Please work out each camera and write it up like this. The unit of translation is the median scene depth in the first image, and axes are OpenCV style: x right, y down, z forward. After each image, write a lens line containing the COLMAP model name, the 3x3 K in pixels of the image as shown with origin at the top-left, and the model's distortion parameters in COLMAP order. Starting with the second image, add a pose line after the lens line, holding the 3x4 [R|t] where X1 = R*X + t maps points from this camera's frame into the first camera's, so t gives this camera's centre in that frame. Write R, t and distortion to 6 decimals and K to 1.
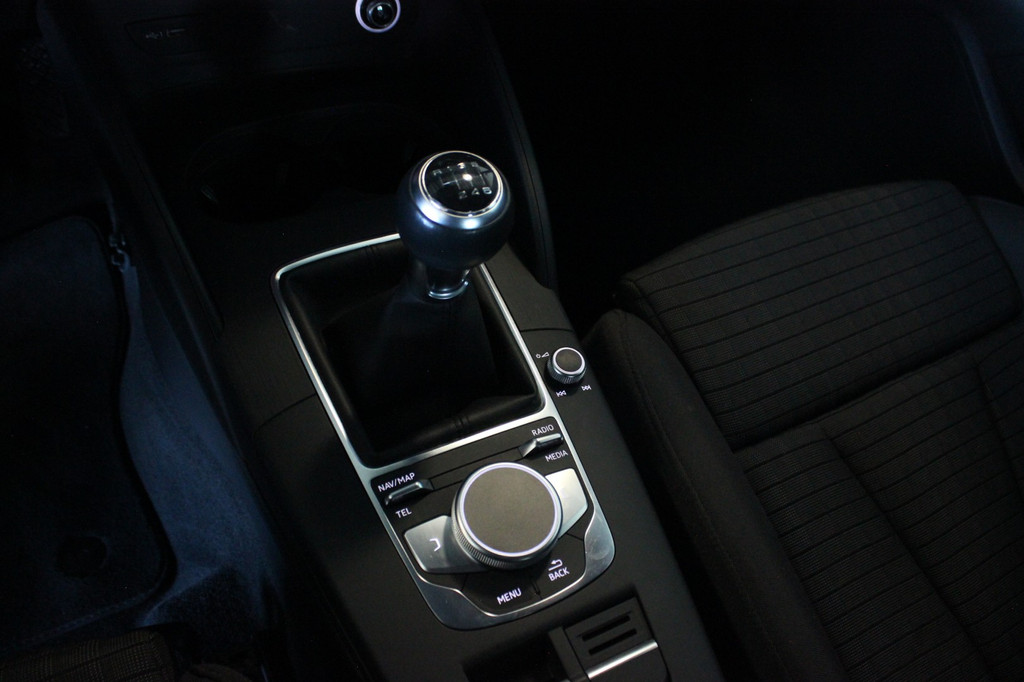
lens RADIAL K [[839.9, 0, 512.0], [0, 839.9, 341.0], [0, 0, 1]] dist [-0.170087, 0.141154]
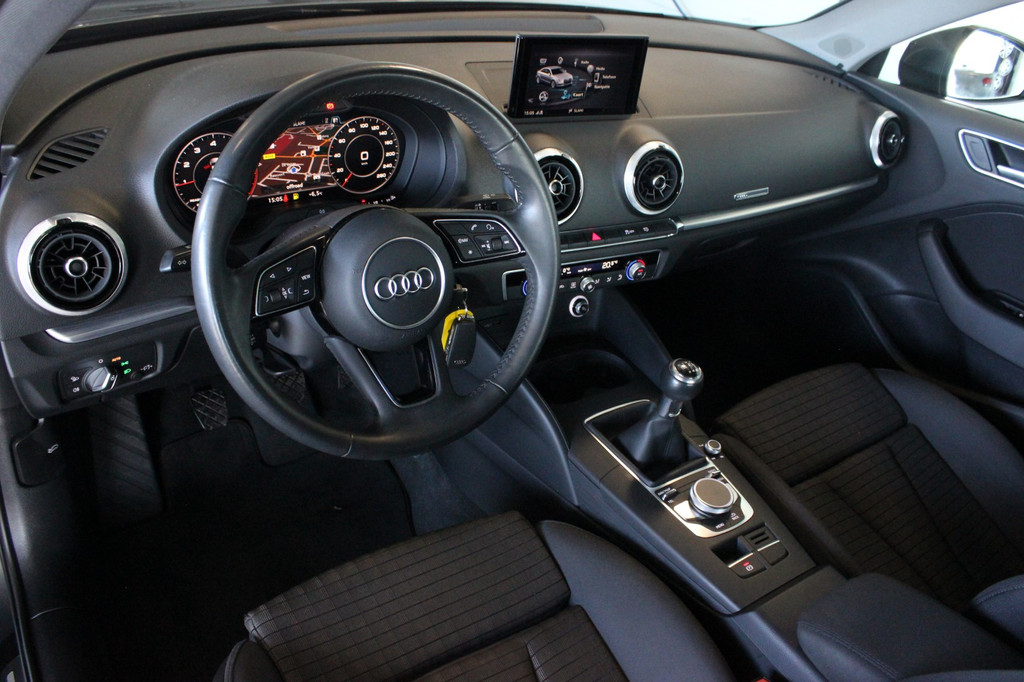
lens RADIAL K [[839.9, 0, 512.0], [0, 839.9, 341.0], [0, 0, 1]] dist [-0.170087, 0.141154]
pose [[0.993432, -0.085523, 0.076021, -0.742719], [0.104449, 0.949077, -0.297227, 0.434854], [-0.046730, 0.303215, 0.951776, -1.472139]]
